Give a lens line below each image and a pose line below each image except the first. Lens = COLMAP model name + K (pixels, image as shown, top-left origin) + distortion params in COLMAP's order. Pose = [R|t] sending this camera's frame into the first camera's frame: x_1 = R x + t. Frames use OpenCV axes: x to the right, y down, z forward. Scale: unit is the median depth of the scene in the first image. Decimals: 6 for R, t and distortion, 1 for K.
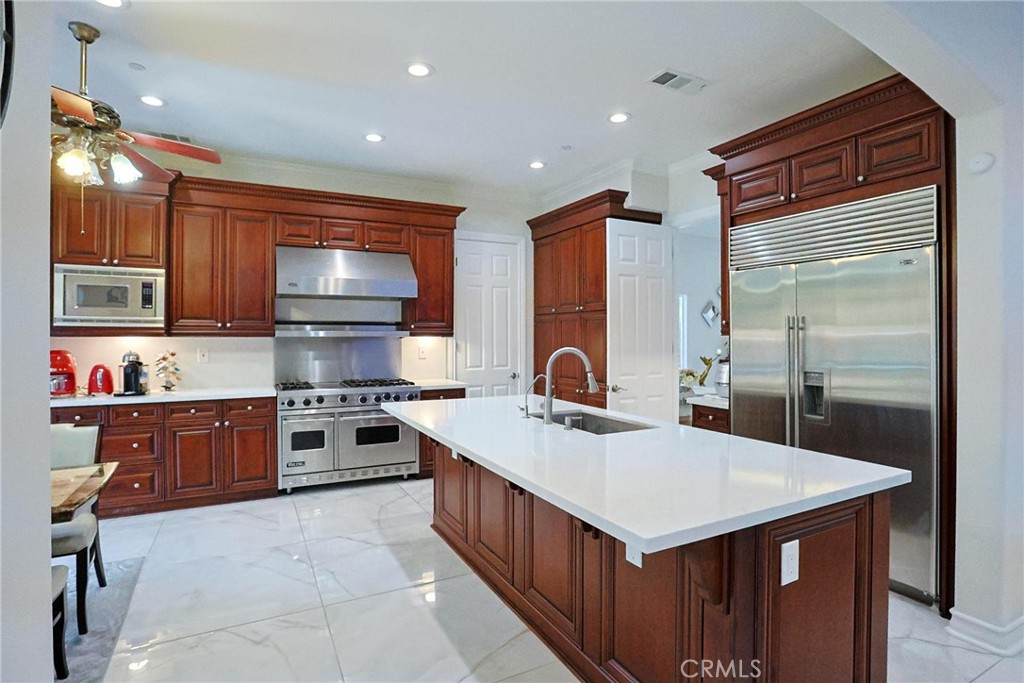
lens RADIAL K [[502.4, 0, 512.0], [0, 502.4, 341.5], [0, 0, 1]] dist [-0.058880, 0.024570]
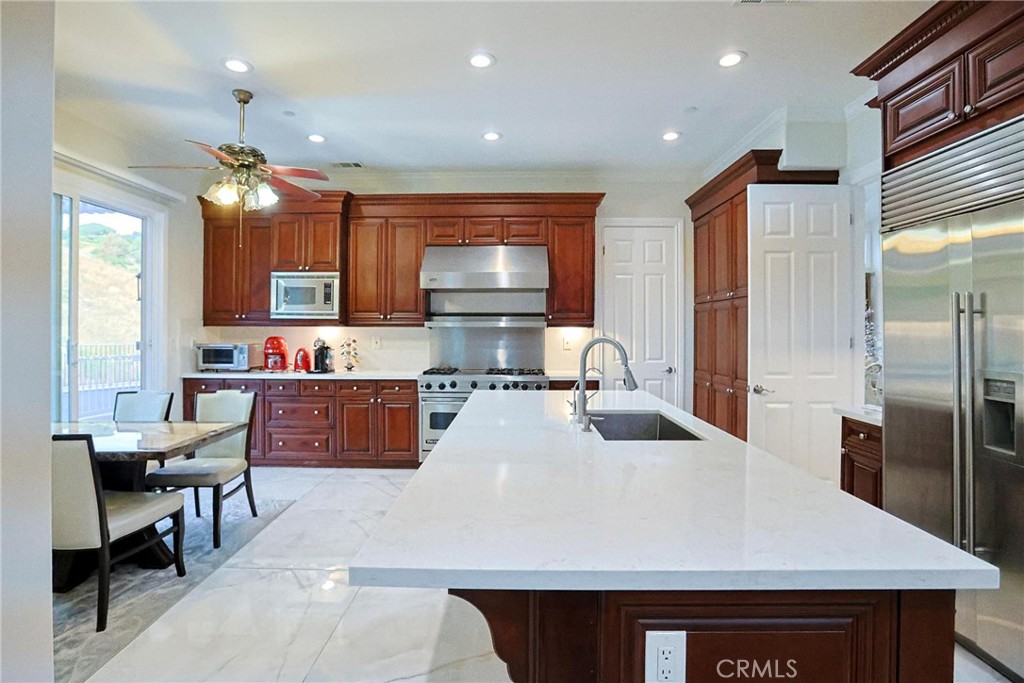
lens RADIAL K [[488.5, 0, 512.9], [0, 488.5, 335.4], [0, 0, 1]] dist [-0.063984, 0.028661]
pose [[0.885038, 0.007537, -0.465458, 0.231938], [-0.006780, 0.999972, 0.003301, 0.004818], [0.465470, 0.000234, 0.885064, 0.117335]]
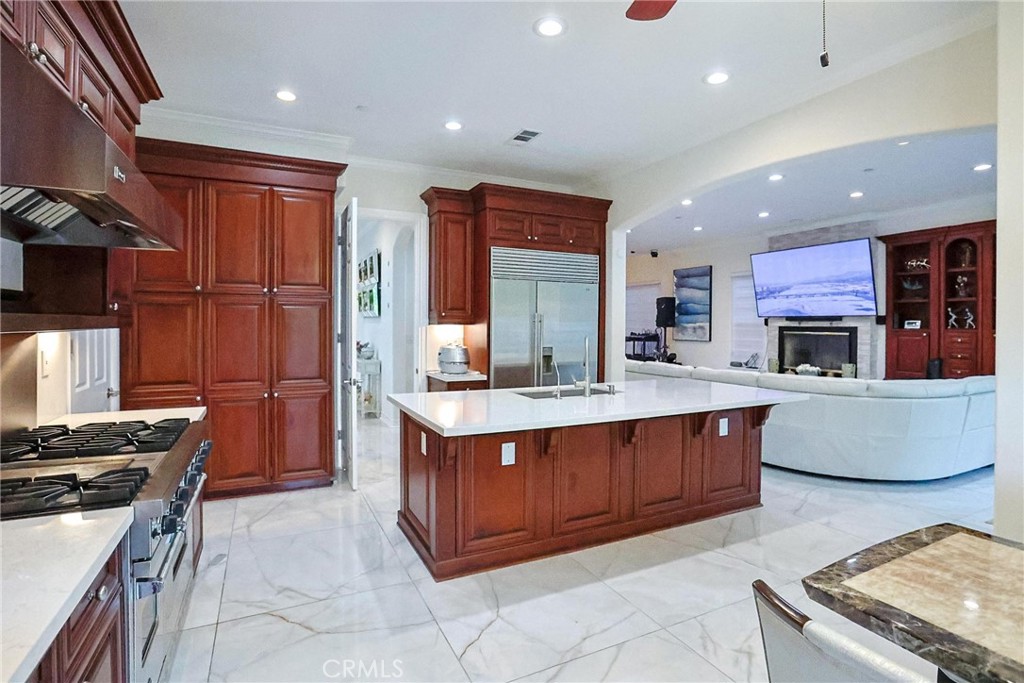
lens RADIAL K [[502.4, 0, 512.0], [0, 502.4, 341.5], [0, 0, 1]] dist [-0.058880, 0.024570]
pose [[0.028446, -0.031649, 0.999094, -0.747390], [0.001743, 0.999499, 0.031612, -0.007799], [-0.999594, 0.000842, 0.028487, 0.735120]]
